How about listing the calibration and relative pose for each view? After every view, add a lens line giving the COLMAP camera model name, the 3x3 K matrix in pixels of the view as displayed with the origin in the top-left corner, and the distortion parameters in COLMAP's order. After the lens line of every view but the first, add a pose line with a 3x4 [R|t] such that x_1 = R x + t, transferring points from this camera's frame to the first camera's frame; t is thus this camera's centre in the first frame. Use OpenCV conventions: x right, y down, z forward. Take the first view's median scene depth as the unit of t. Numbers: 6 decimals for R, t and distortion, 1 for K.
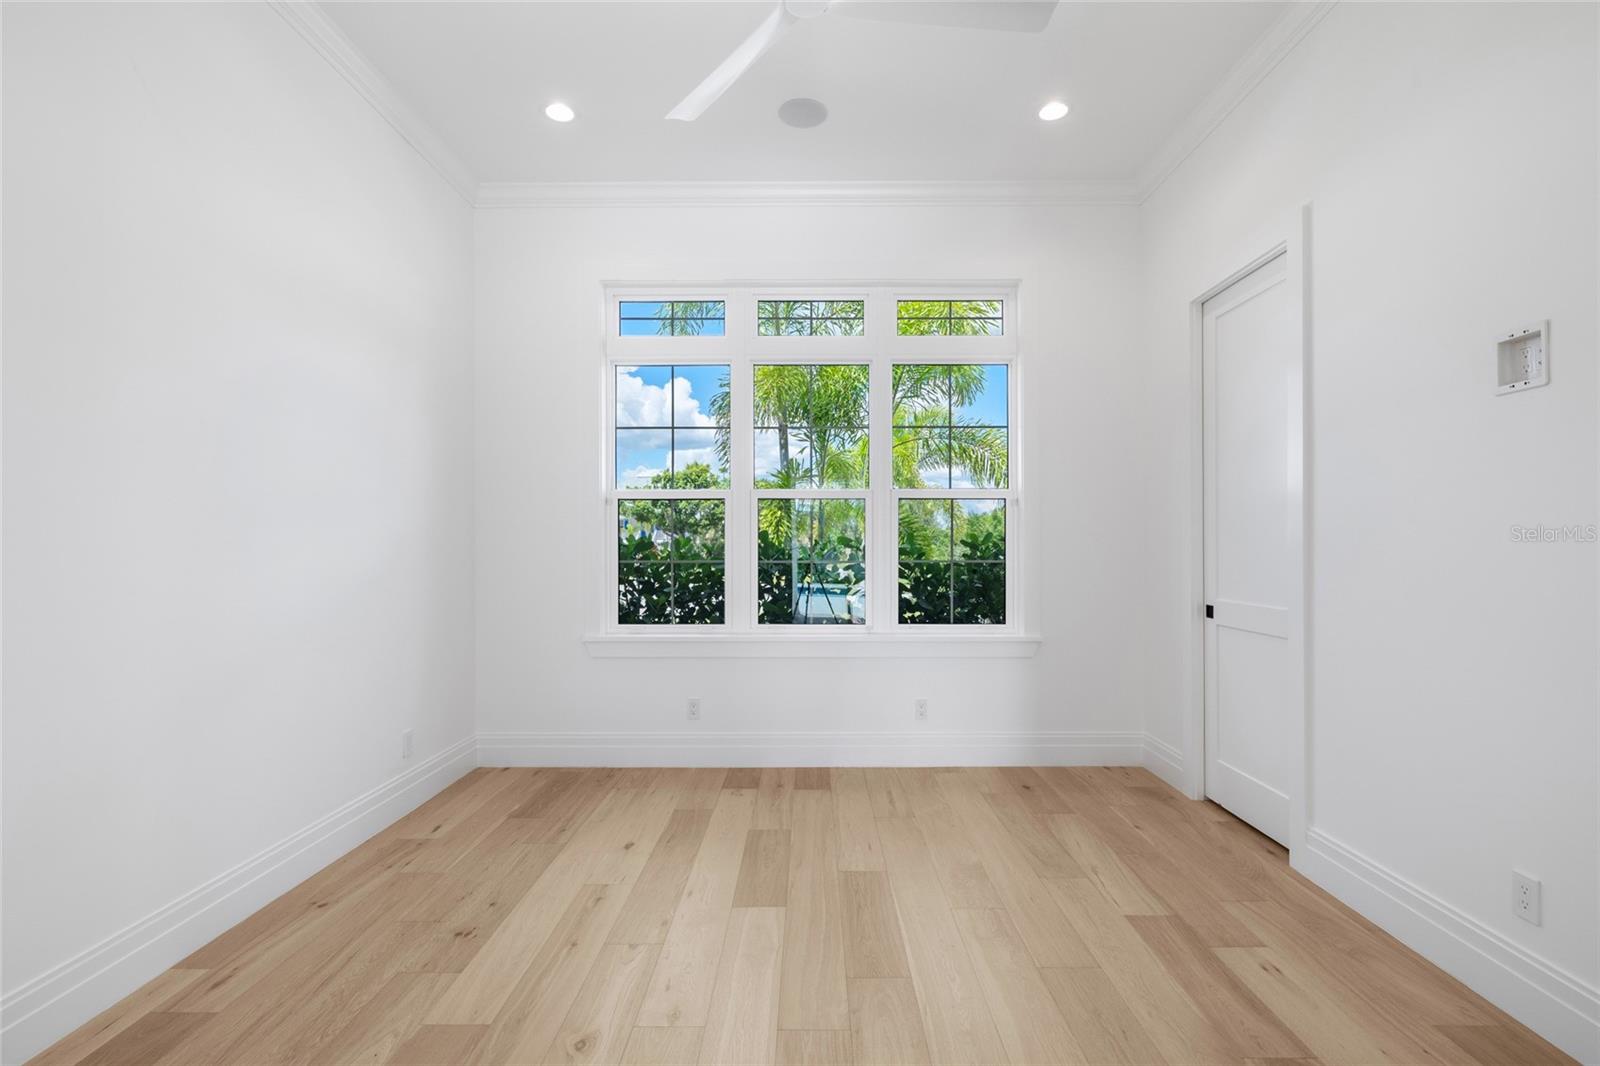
lens RADIAL K [[729.5, 0, 805.3], [0, 729.5, 540.8], [0, 0, 1]] dist [0.005067, 0.000503]
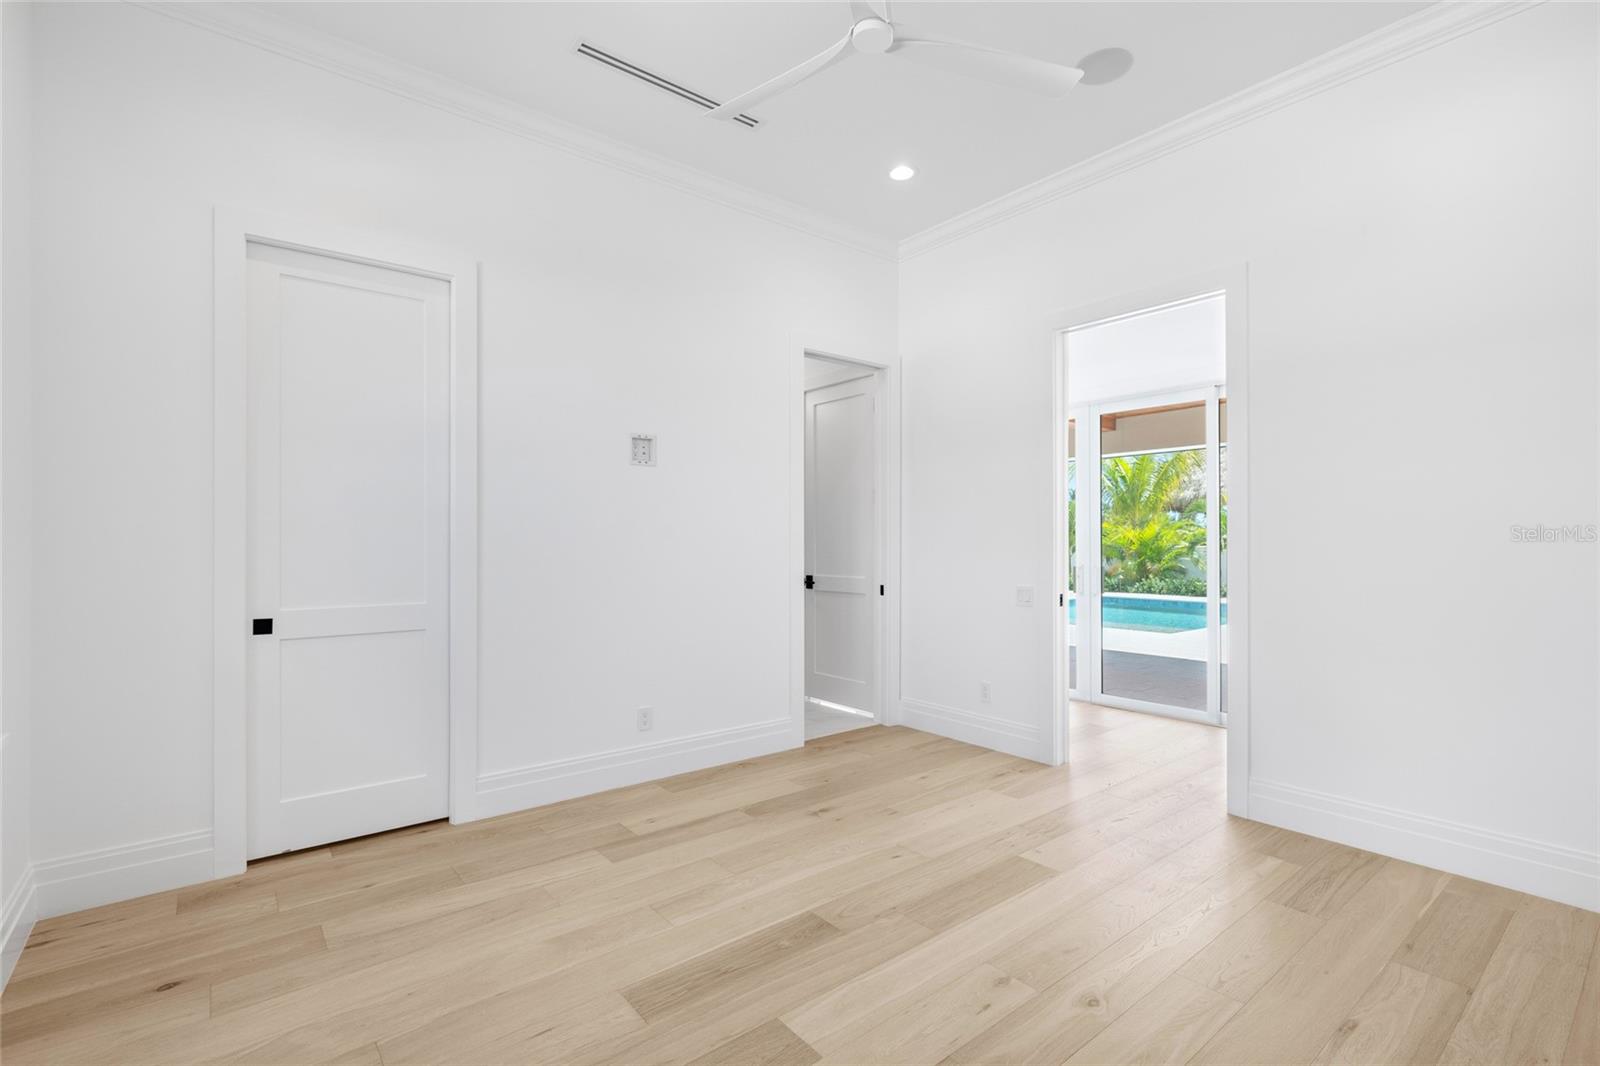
lens RADIAL K [[729.5, 0, 795.4], [0, 729.5, 537.9], [0, 0, 1]] dist [0.005067, 0.000503]
pose [[-0.626001, 0.007647, 0.779784, -0.536328], [-0.001187, 0.999941, -0.010759, 0.006773], [-0.779821, -0.007661, -0.625956, 1.233888]]
